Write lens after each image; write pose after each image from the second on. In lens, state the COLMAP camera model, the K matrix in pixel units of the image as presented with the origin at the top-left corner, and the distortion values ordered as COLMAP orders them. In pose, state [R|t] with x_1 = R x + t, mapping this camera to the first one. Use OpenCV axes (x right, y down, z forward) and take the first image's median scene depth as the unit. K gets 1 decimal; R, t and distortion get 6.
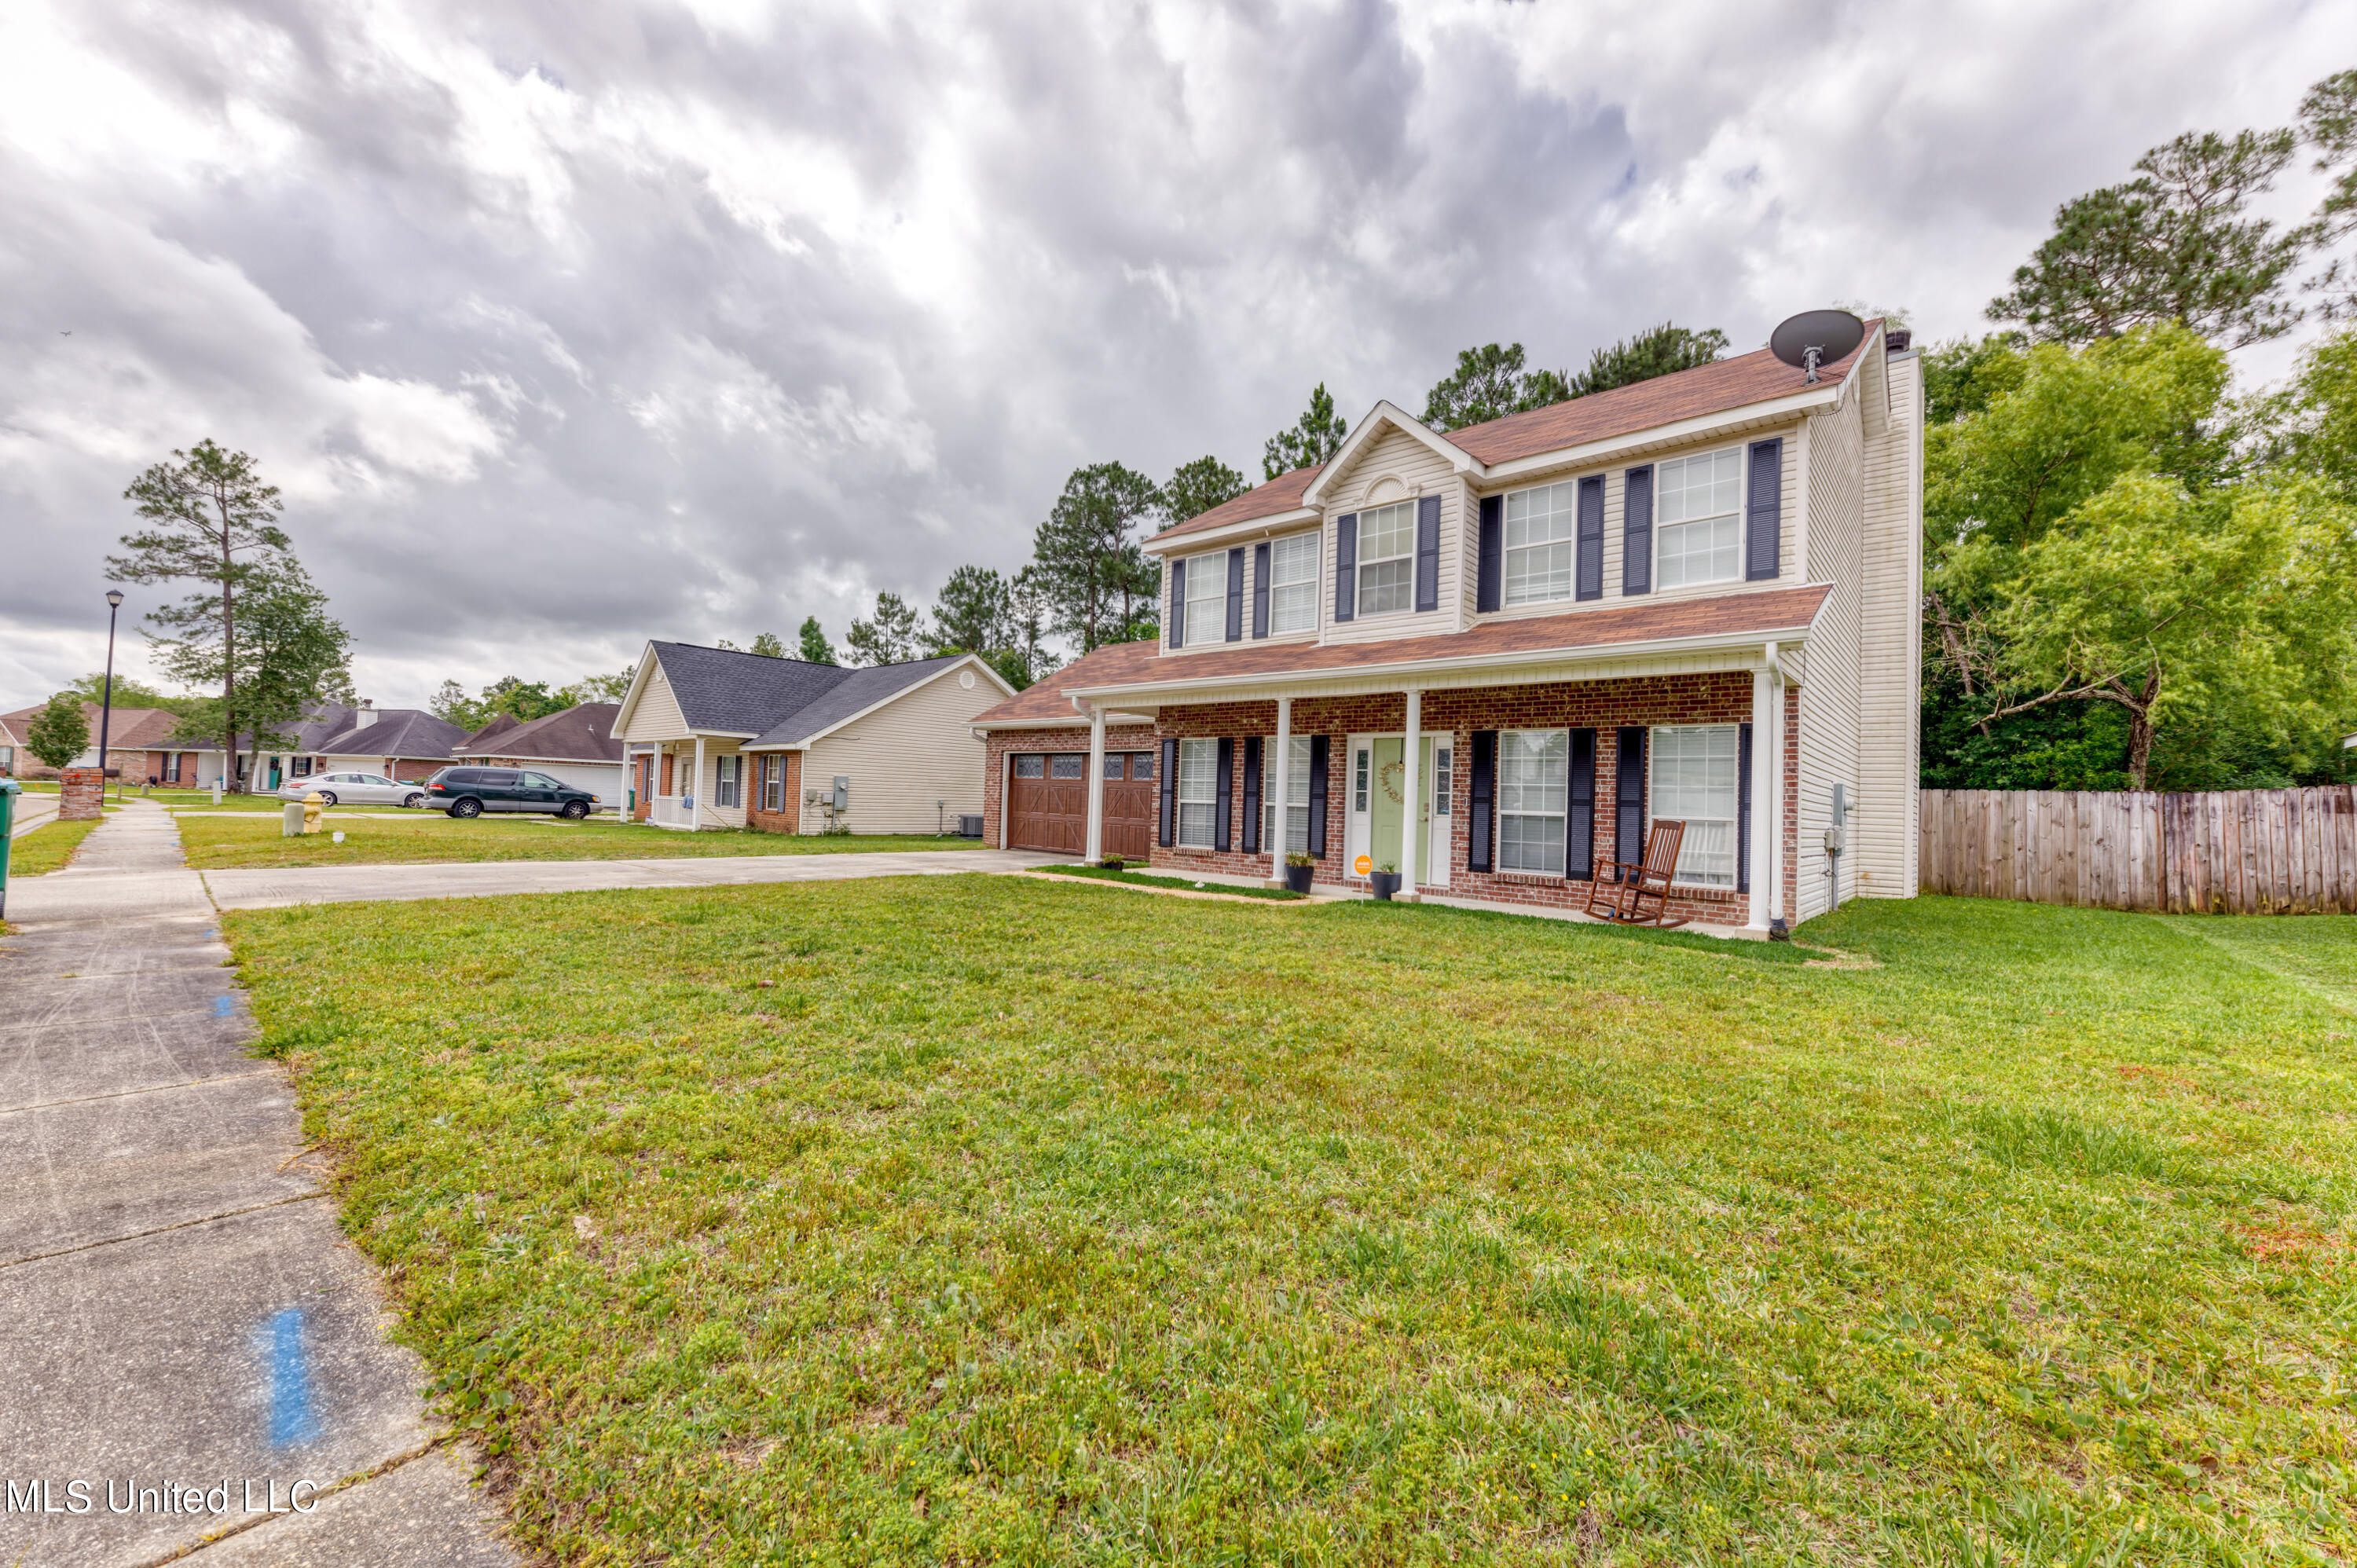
lens RADIAL K [[908.0, 0, 1178.5], [0, 908.0, 784.0], [0, 0, 1]] dist [0.007512, -0.000058]
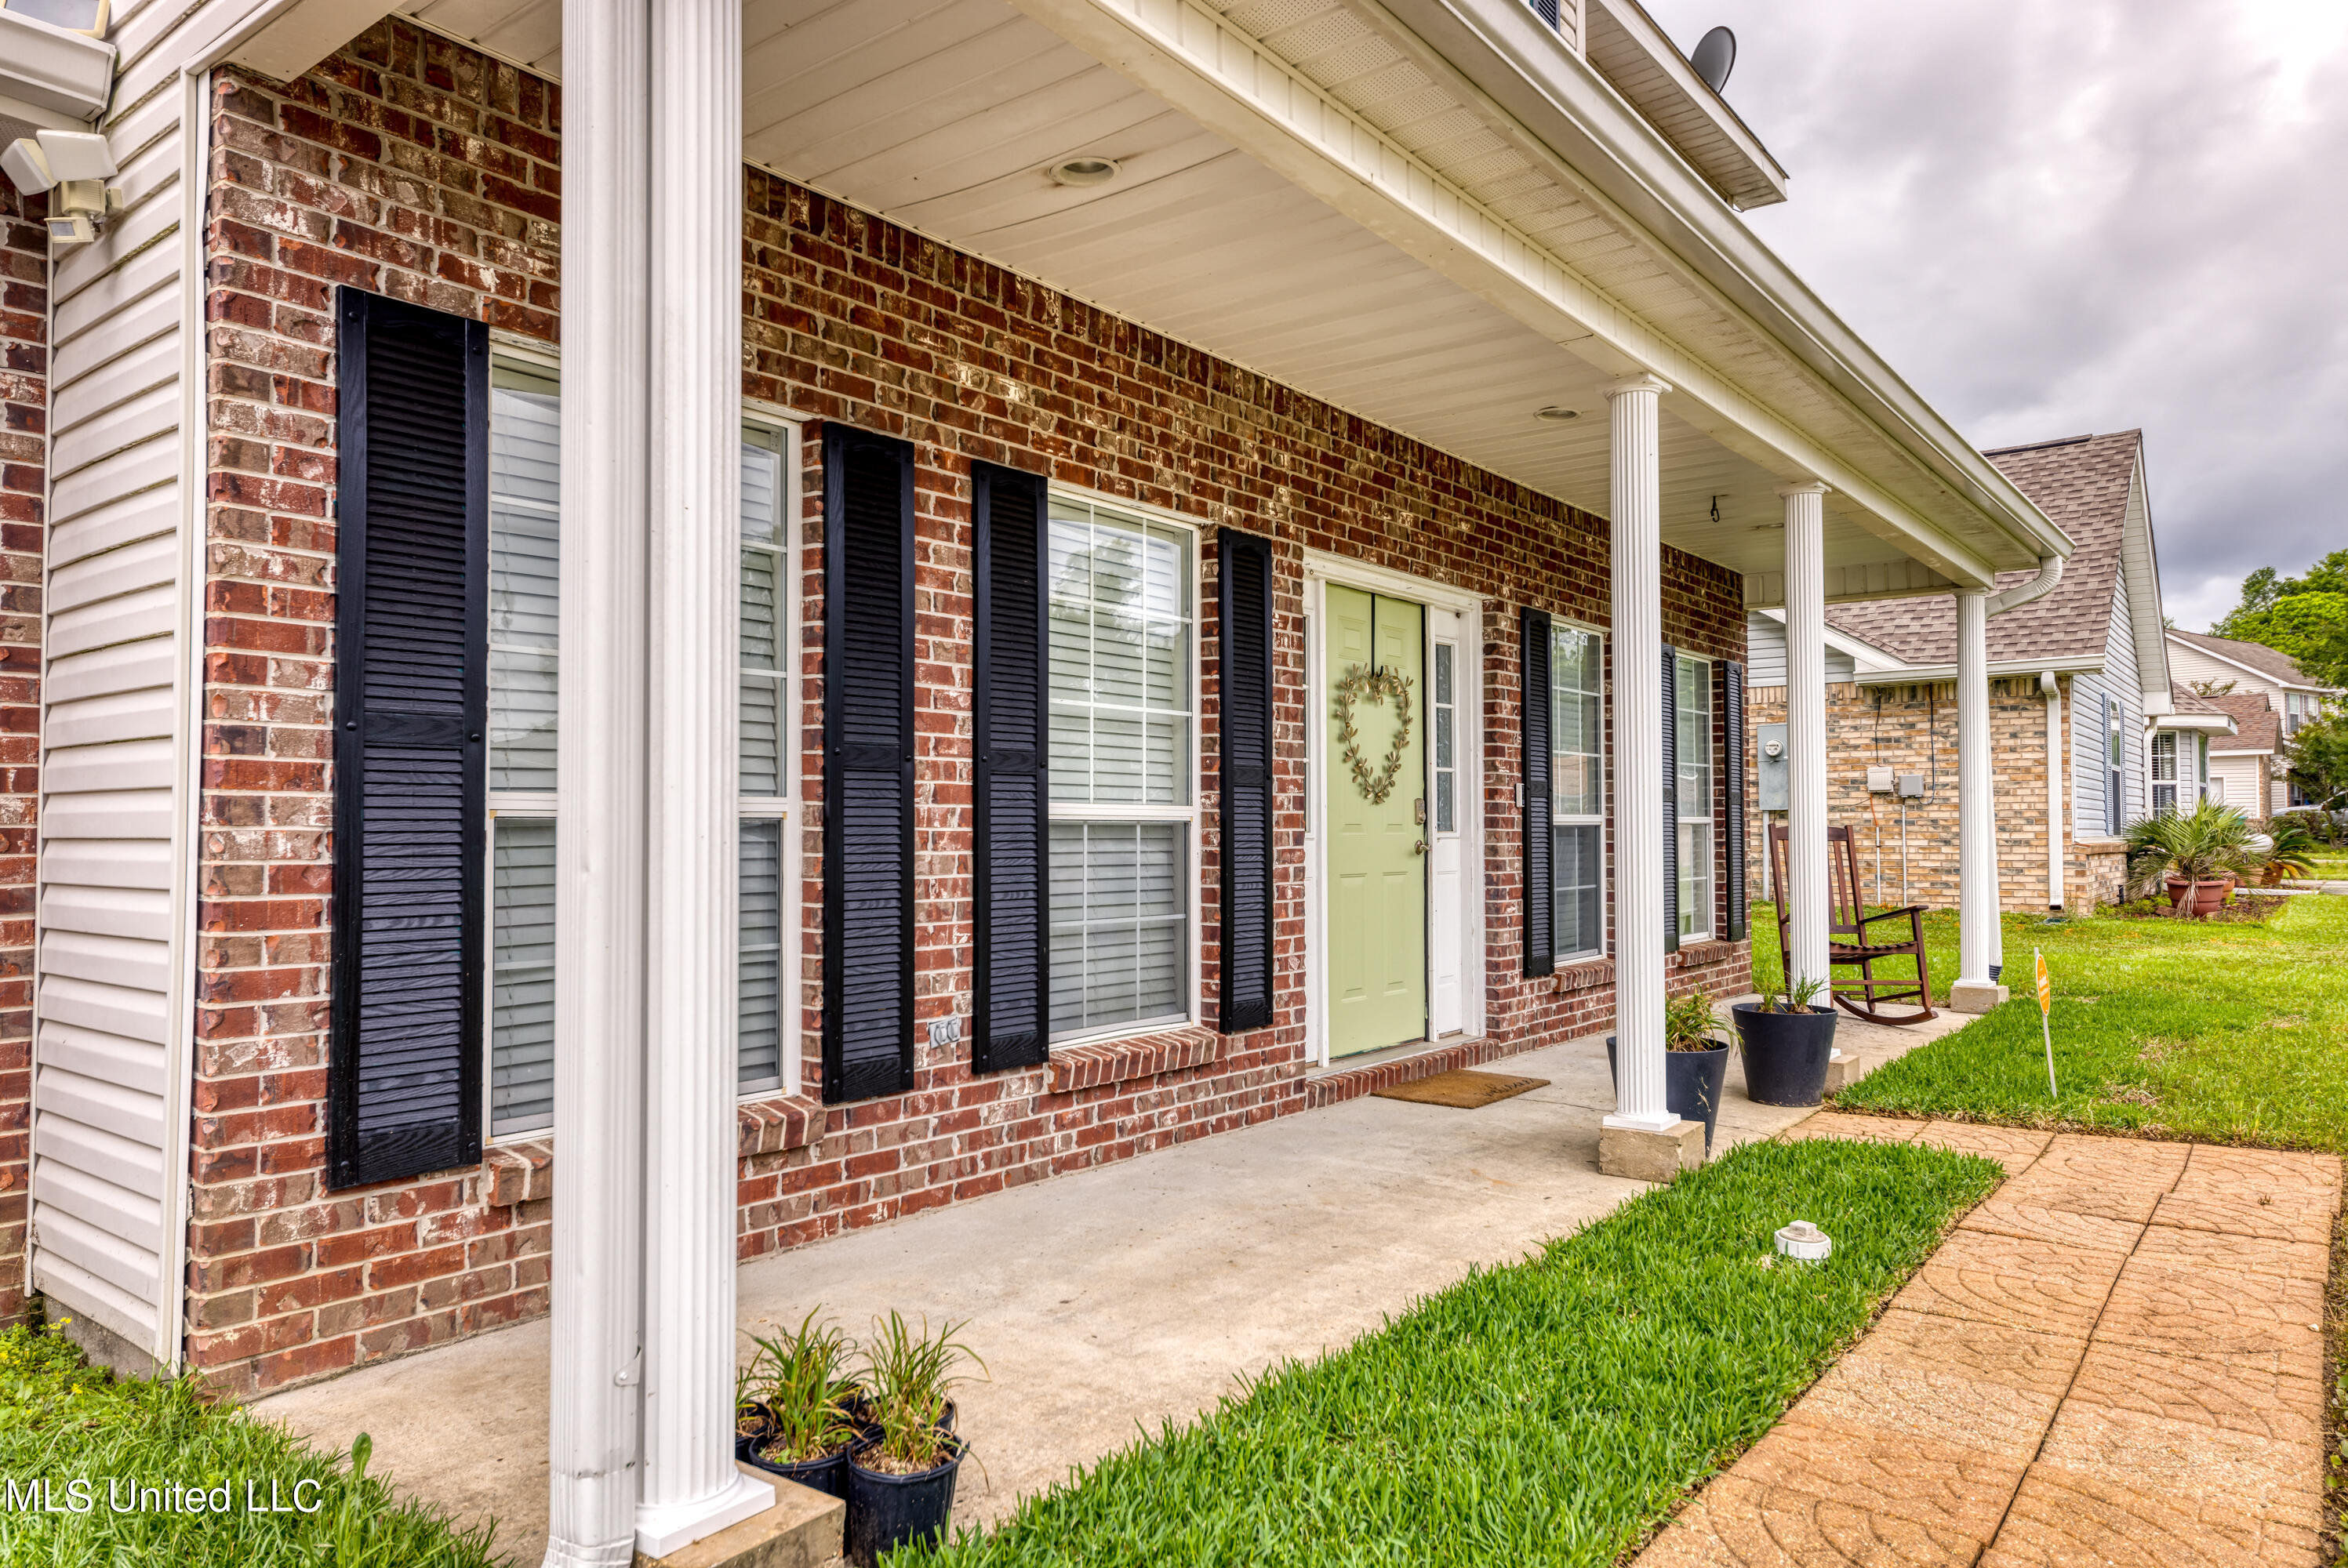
lens RADIAL K [[1497.6, 0, 1174.0], [0, 1497.6, 784.0], [0, 0, 1]] dist [0.005479, 0.001089]
pose [[-0.063646, -0.002124, 0.997970, -0.271389], [-0.018990, 0.999819, 0.000916, 0.016436], [-0.997792, -0.018893, -0.063675, 1.106361]]
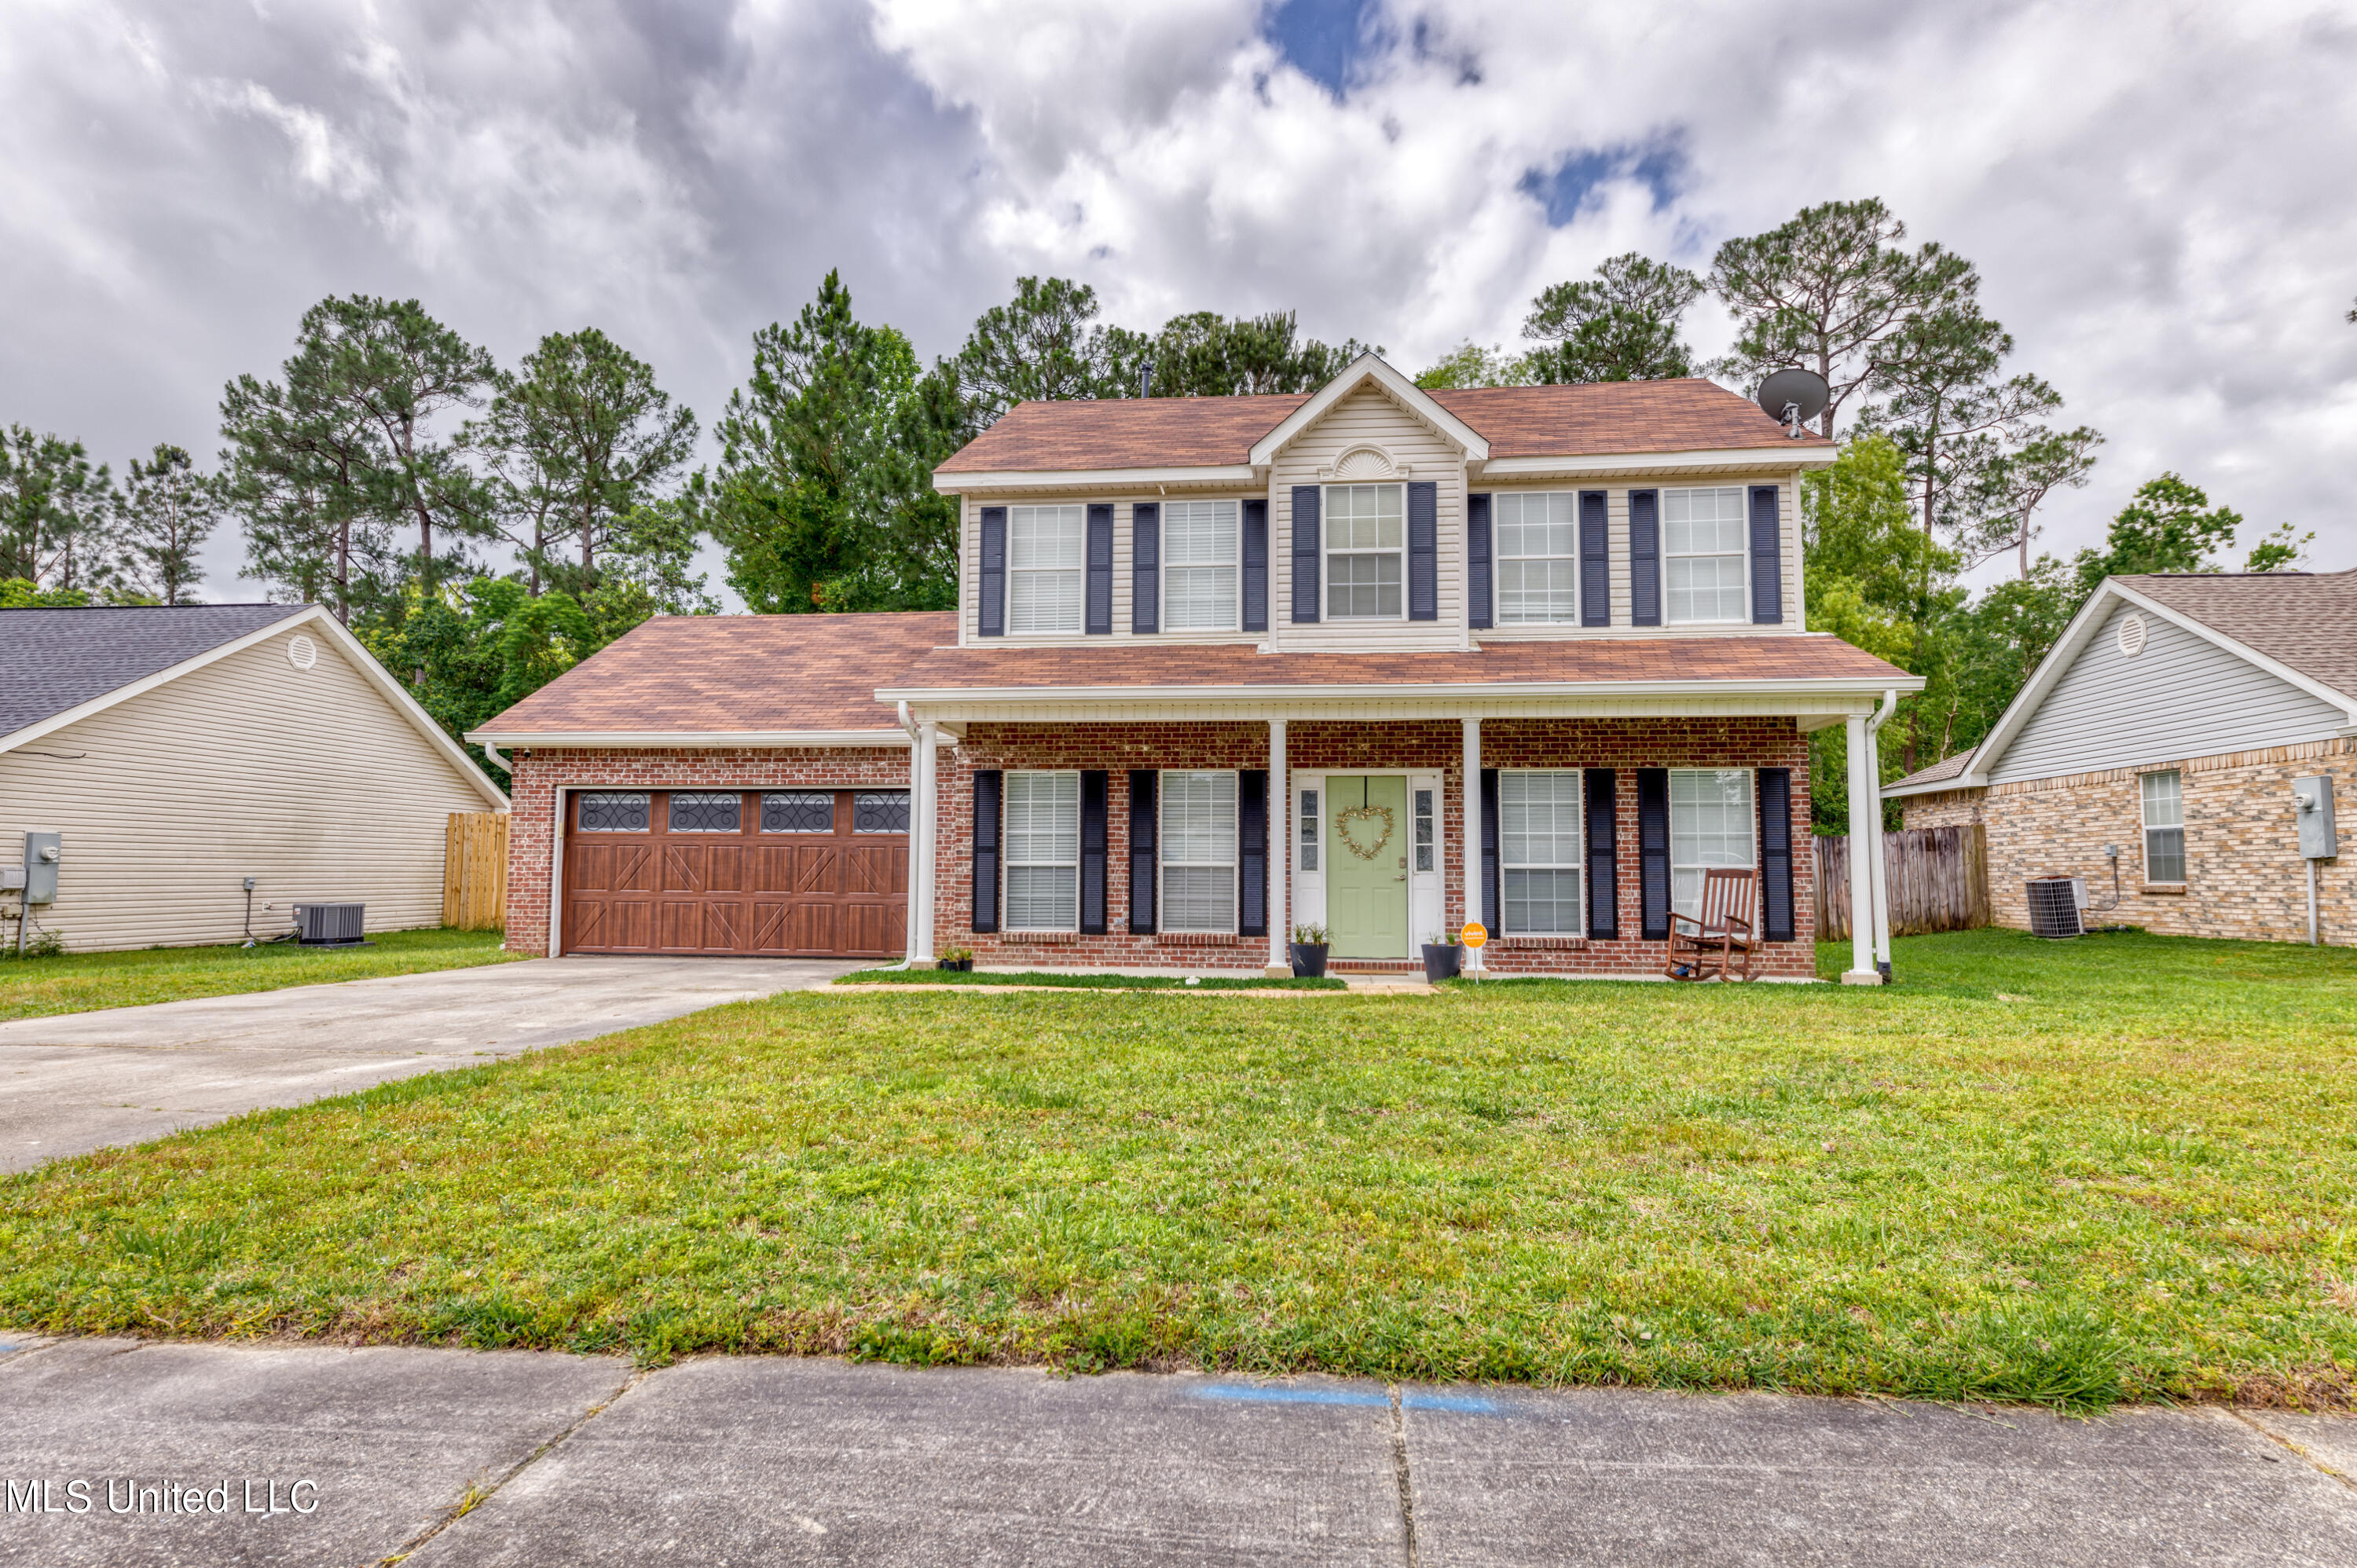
lens RADIAL K [[1250.2, 0, 1178.5], [0, 1250.2, 784.0], [0, 0, 1]] dist [0.005429, 0.001470]
pose [[0.814319, 0.014374, 0.580240, -0.522833], [0.011015, 0.999131, -0.040209, -0.001393], [-0.580313, 0.039134, 0.813453, 0.208320]]
